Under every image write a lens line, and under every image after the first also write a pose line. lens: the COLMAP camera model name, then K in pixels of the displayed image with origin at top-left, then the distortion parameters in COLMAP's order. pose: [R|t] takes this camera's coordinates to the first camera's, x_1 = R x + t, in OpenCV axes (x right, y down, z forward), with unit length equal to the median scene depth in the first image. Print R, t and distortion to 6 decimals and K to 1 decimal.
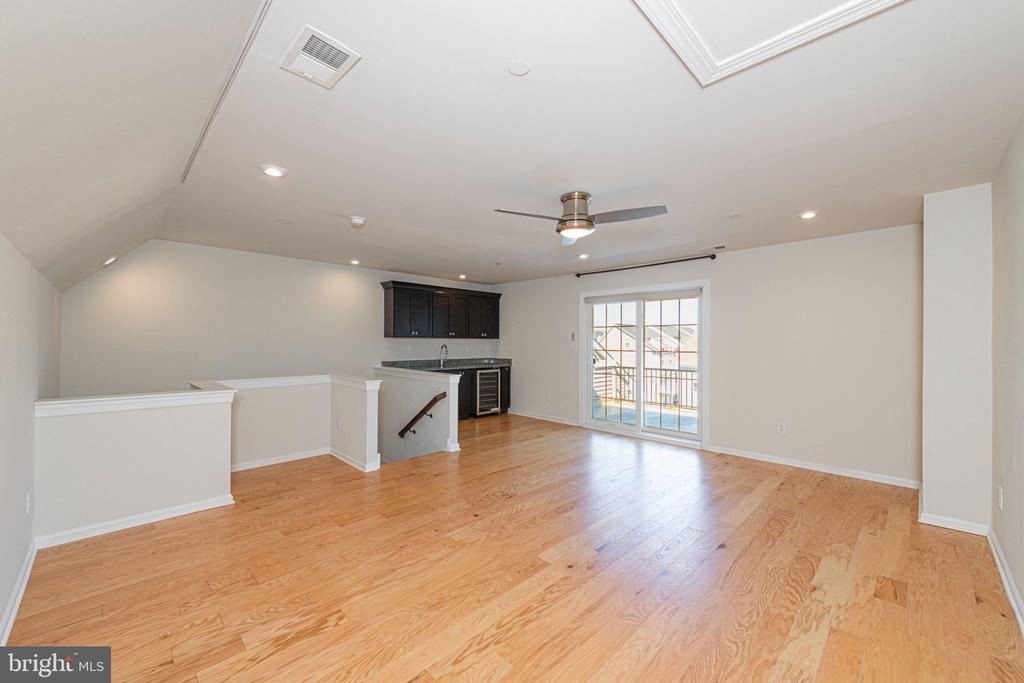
lens RADIAL K [[401.3, 0, 515.0], [0, 401.3, 339.6], [0, 0, 1]] dist [0.000741, -0.000141]
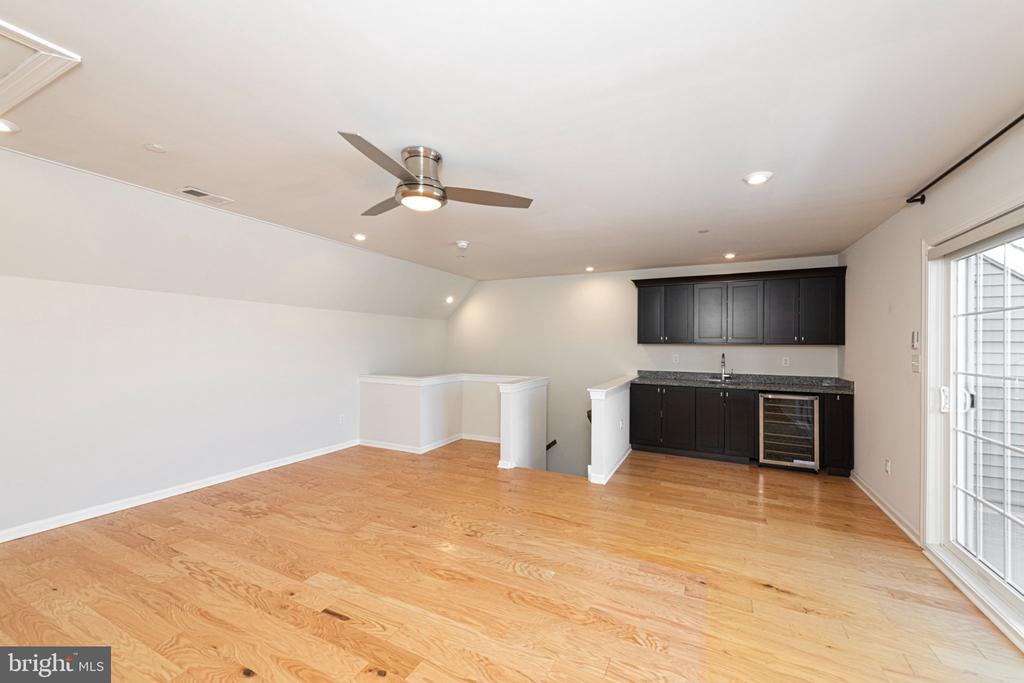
lens RADIAL K [[405.0, 0, 515.1], [0, 405.0, 345.9], [0, 0, 1]] dist [0.007314, -0.000300]
pose [[0.316990, 0.003338, -0.948423, 0.694104], [-0.003549, 0.999991, 0.002333, -0.001869], [0.948422, 0.002627, 0.316999, 0.701086]]
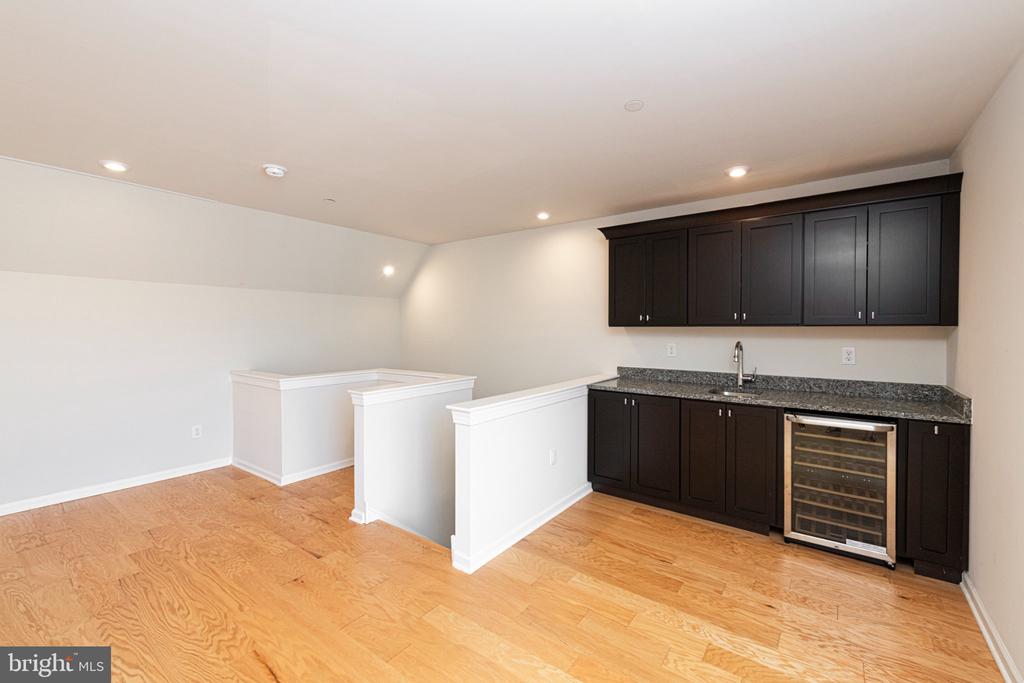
lens RADIAL K [[426.1, 0, 542.7], [0, 426.1, 340.1], [0, 0, 1]] dist [0.002311, -0.000150]
pose [[0.175067, 0.024445, -0.984253, 0.421249], [0.004188, 0.999664, 0.025573, -0.002075], [0.984548, -0.008599, 0.174906, 1.218960]]
